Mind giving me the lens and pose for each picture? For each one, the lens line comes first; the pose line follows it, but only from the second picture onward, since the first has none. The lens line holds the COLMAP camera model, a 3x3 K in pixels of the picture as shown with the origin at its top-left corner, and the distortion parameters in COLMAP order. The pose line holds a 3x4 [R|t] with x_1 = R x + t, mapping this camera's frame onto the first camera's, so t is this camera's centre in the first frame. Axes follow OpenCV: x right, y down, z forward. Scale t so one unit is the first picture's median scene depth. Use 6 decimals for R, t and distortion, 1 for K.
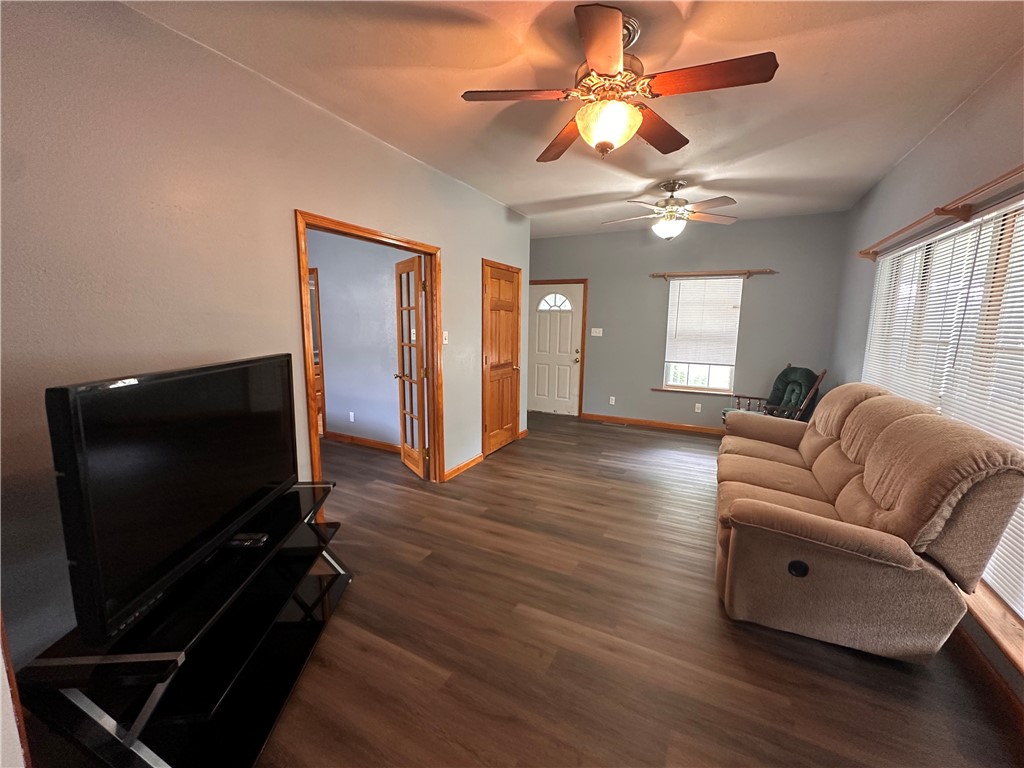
lens RADIAL K [[410.5, 0, 512.0], [0, 410.5, 384.0], [0, 0, 1]] dist [-0.001386, 0.000010]
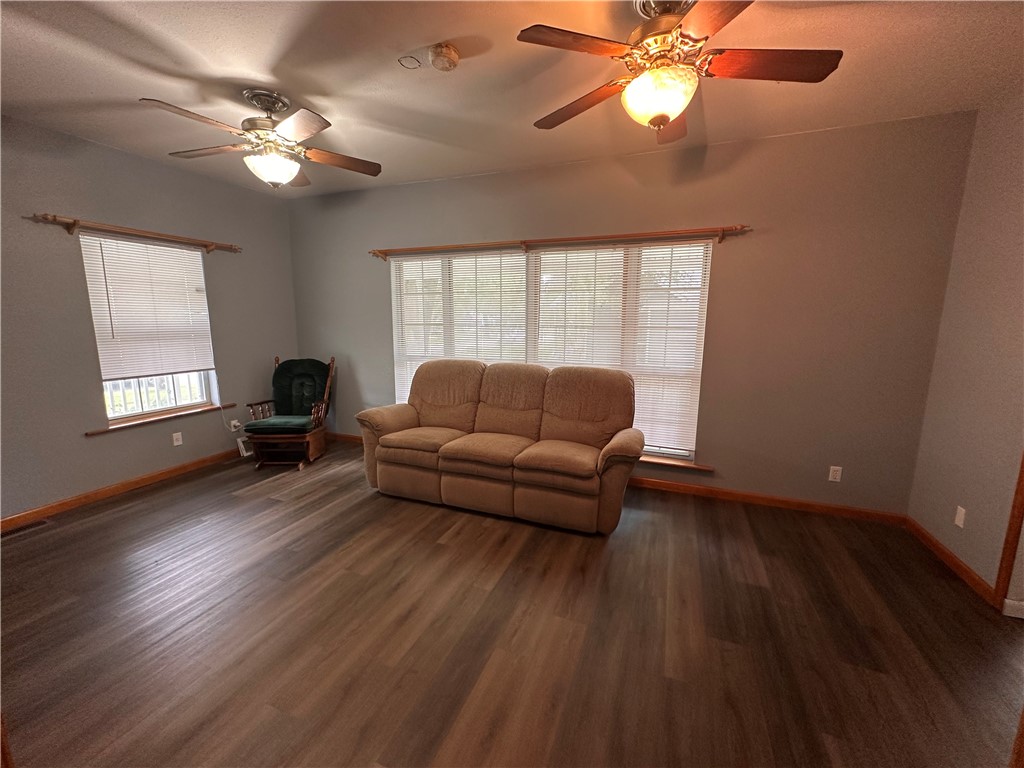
lens RADIAL K [[410.5, 0, 512.0], [0, 410.5, 384.0], [0, 0, 1]] dist [-0.001386, 0.000010]
pose [[-0.103477, -0.173963, 0.979300, -0.279220], [0.144983, 0.971432, 0.187885, -0.086323], [-0.984008, 0.161423, -0.075299, 0.564745]]
